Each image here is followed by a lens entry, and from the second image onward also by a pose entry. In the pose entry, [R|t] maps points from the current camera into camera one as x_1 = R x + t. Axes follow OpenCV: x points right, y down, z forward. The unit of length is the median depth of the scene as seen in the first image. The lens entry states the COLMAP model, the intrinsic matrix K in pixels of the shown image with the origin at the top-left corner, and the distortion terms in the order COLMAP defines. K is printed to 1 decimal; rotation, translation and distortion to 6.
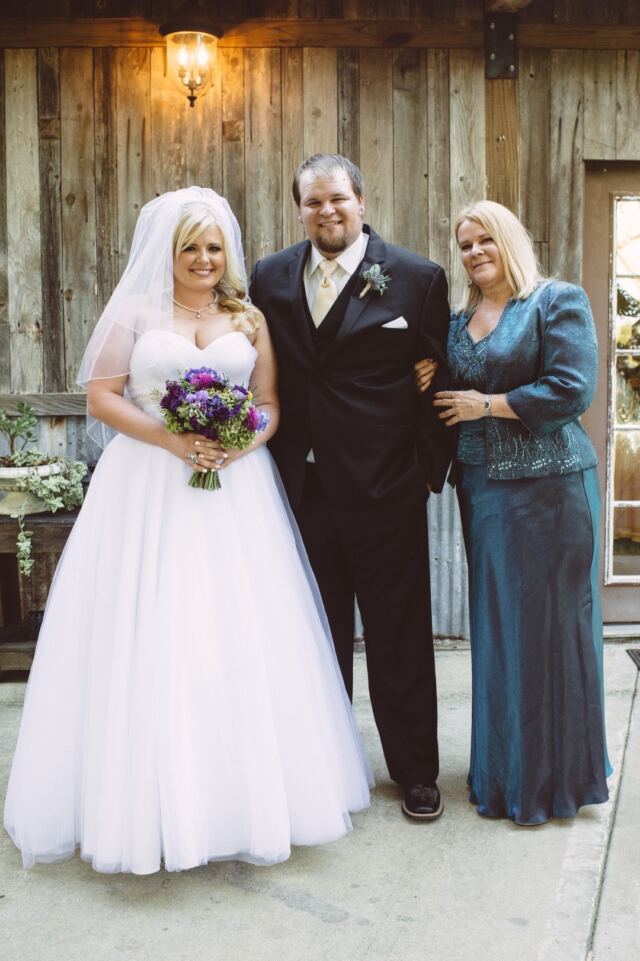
lens RADIAL K [[1174.8, 0, 335.0], [0, 1174.8, 460.3], [0, 0, 1]] dist [-0.086290, 0.109517]
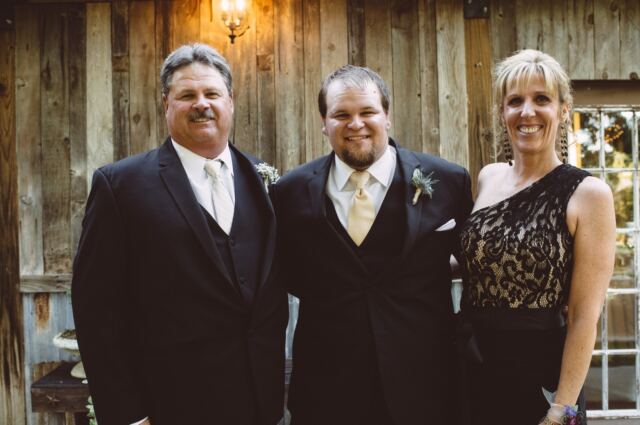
lens RADIAL K [[624.1, 0, 319.2], [0, 624.1, 214.6], [0, 0, 1]] dist [-0.074619, 0.071217]
pose [[0.999479, -0.014271, -0.028957, -0.012007], [0.012067, 0.997119, -0.074893, -0.067423], [0.029942, 0.074504, 0.996771, 0.344807]]
